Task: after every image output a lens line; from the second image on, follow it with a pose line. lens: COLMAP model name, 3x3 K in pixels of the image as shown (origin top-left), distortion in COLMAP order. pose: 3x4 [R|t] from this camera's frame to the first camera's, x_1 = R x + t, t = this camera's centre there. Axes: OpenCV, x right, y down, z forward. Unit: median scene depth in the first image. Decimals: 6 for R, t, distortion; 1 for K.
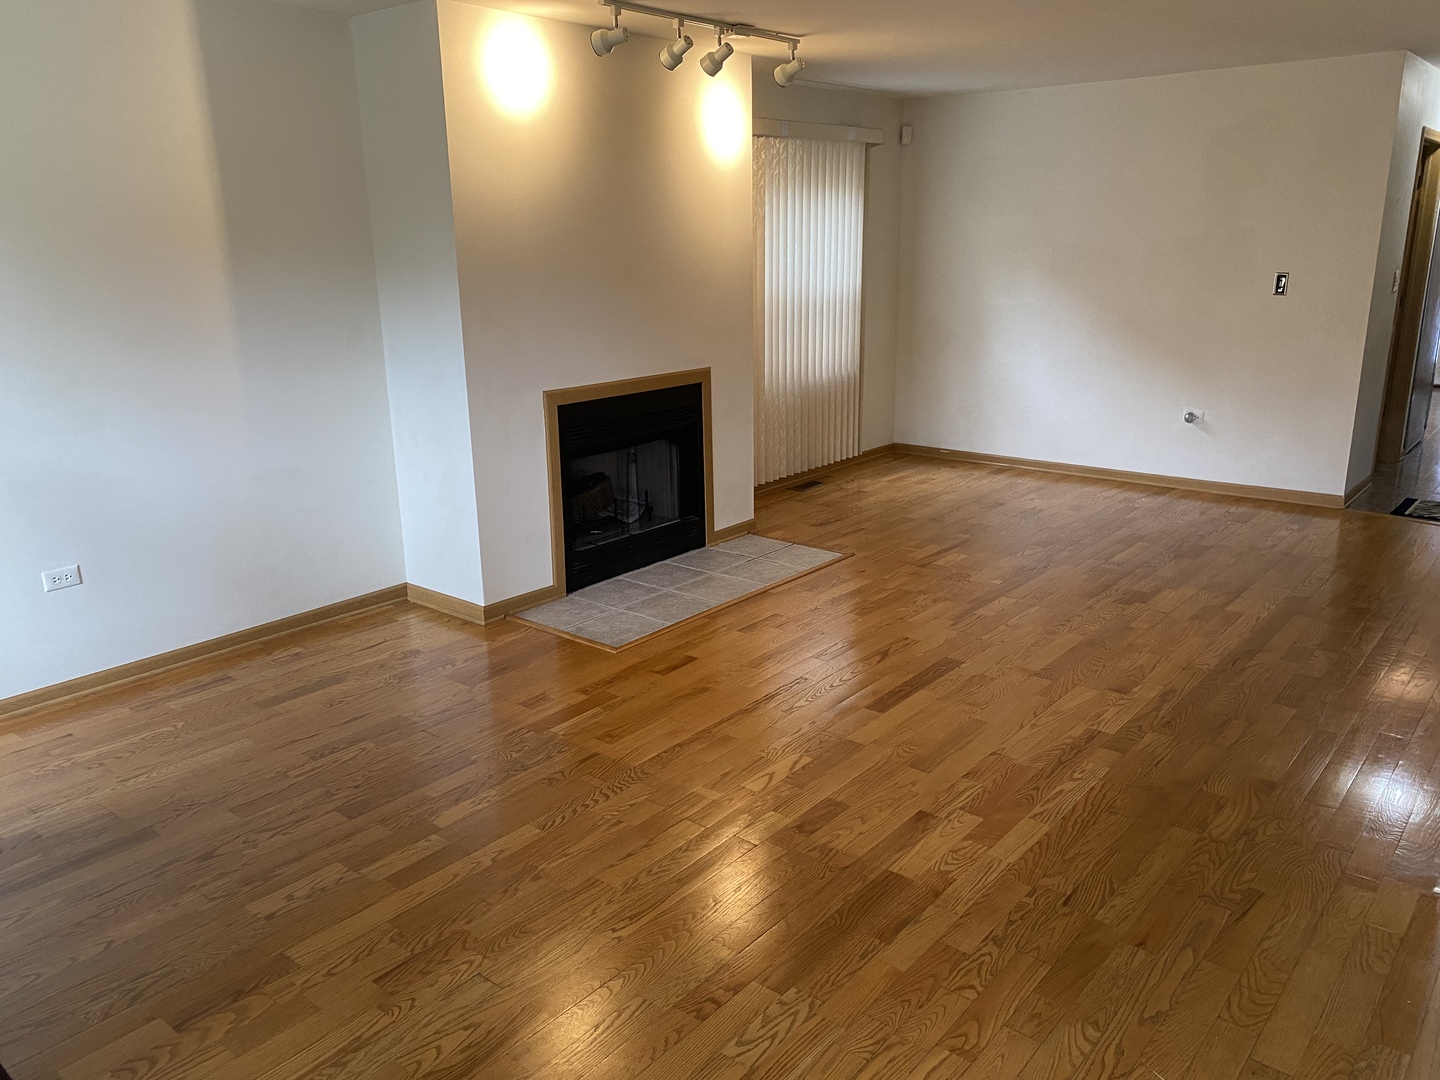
lens RADIAL K [[1078.8, 0, 726.2], [0, 1078.8, 532.3], [0, 0, 1]] dist [0.084908, -0.118125]
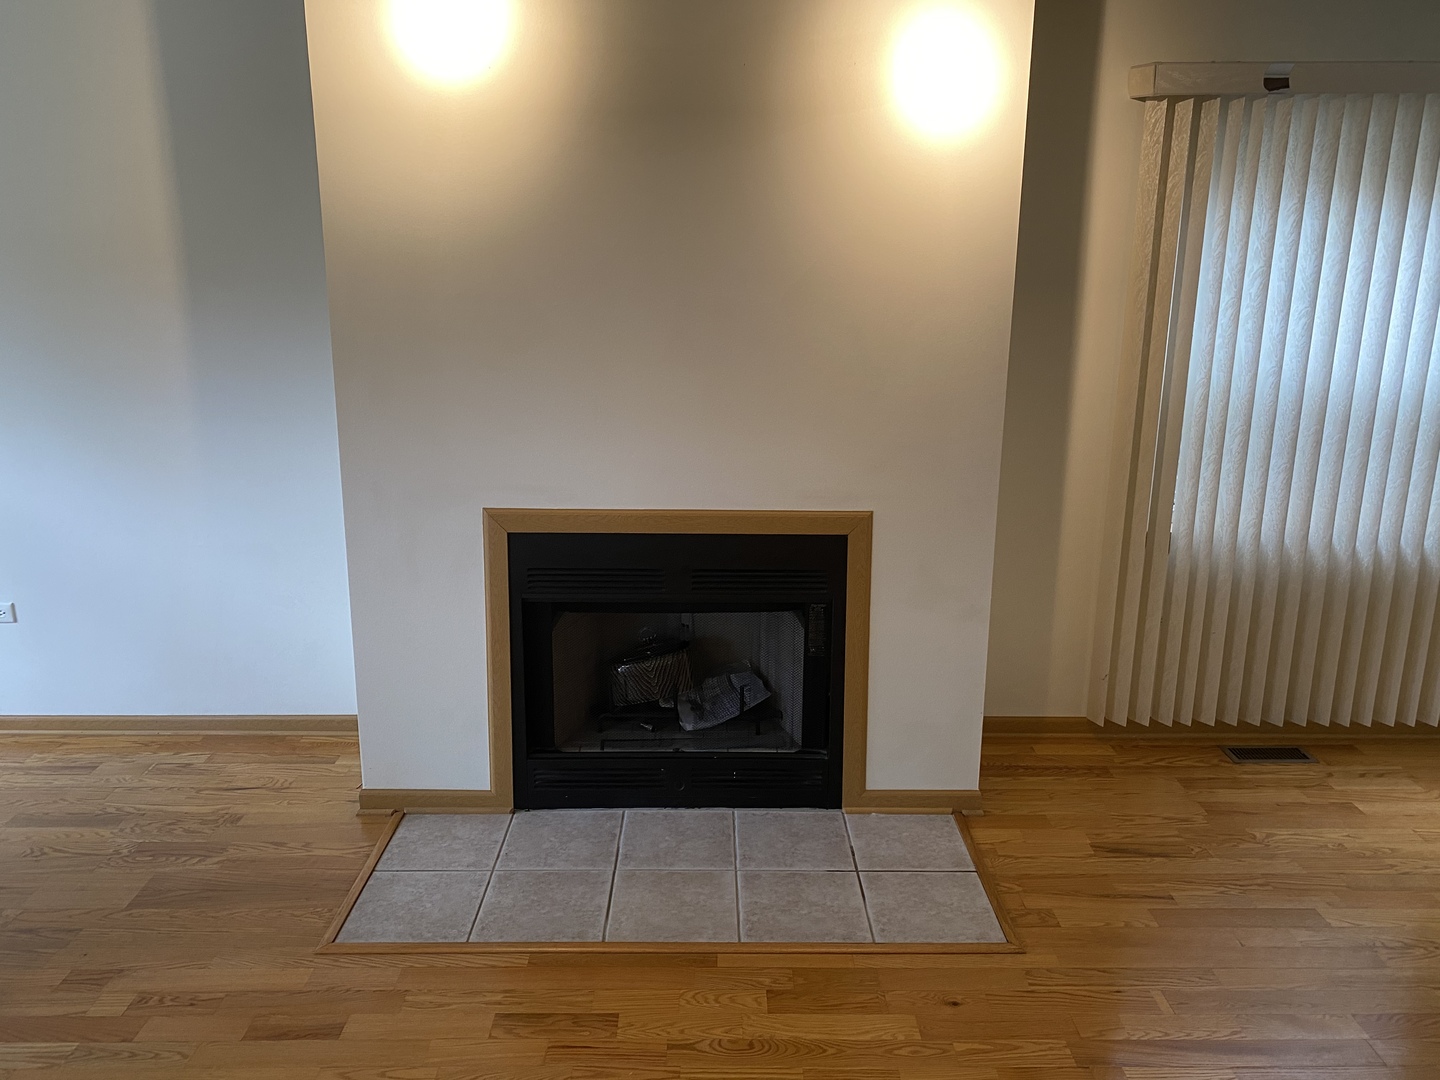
lens RADIAL K [[1090.8, 0, 722.3], [0, 1090.8, 528.8], [0, 0, 1]] dist [0.080734, -0.113582]
pose [[0.647612, 0.203139, -0.734393, 0.392971], [-0.218584, 0.972828, 0.076337, -0.188851], [0.729945, 0.111090, 0.674418, 0.618978]]
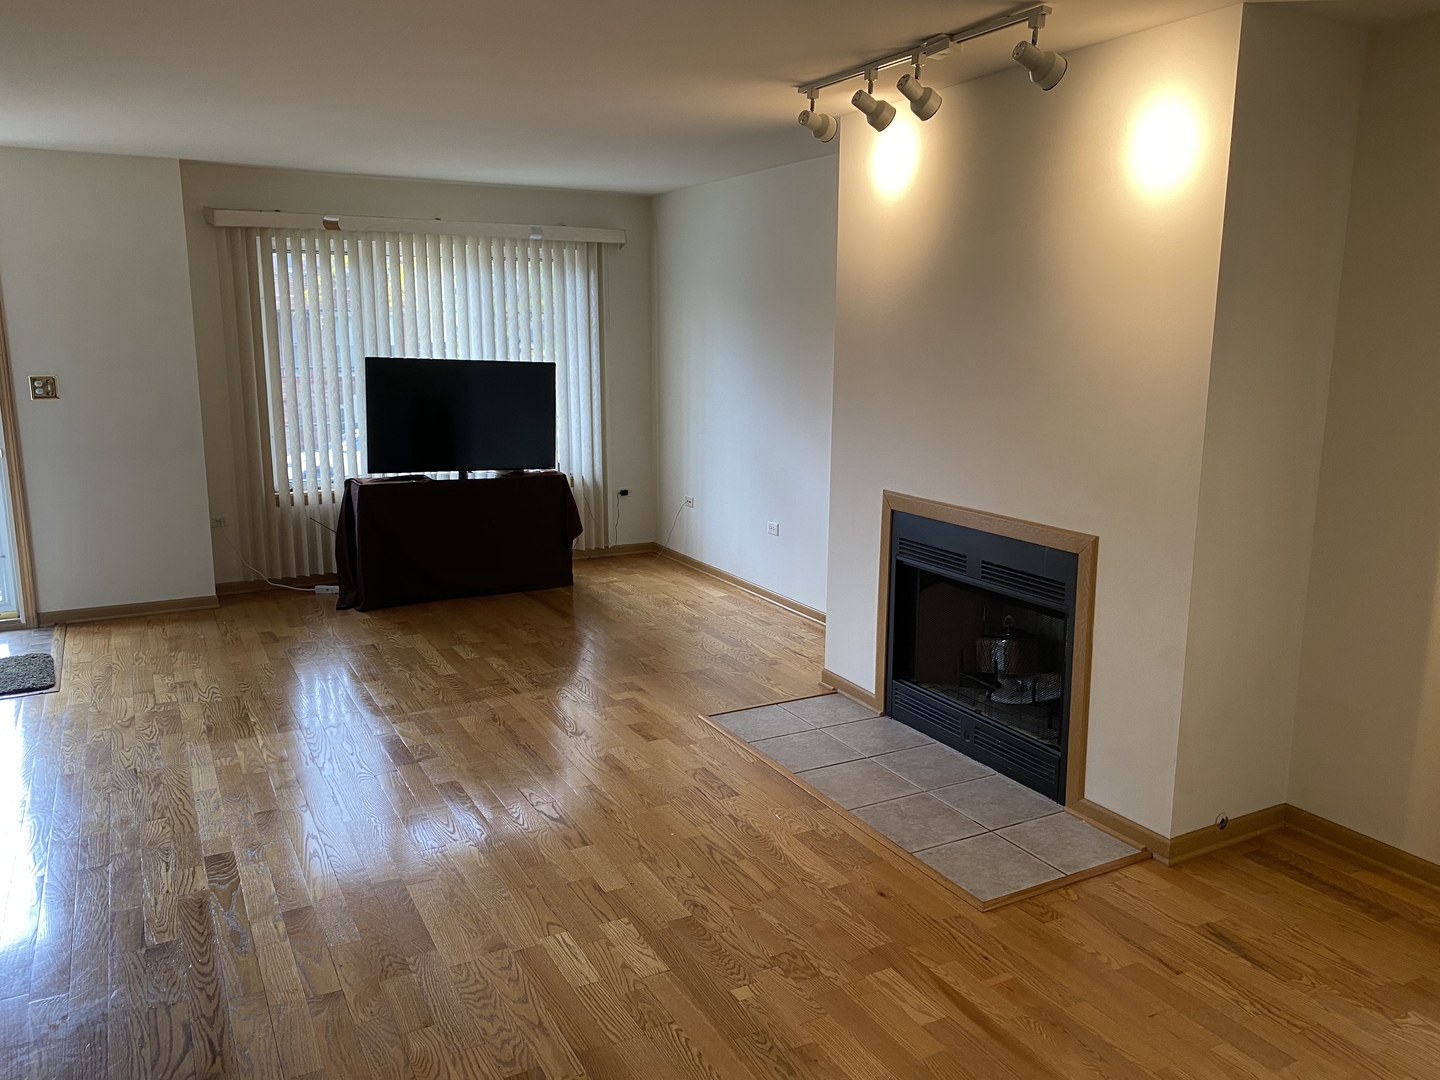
lens RADIAL K [[1090.8, 0, 722.3], [0, 1090.8, 528.8], [0, 0, 1]] dist [0.080734, -0.113582]
pose [[-0.372378, 0.183845, -0.909690, 0.709235], [-0.242769, 0.926760, 0.286671, -0.317319], [0.895767, 0.327594, -0.300473, 1.102077]]
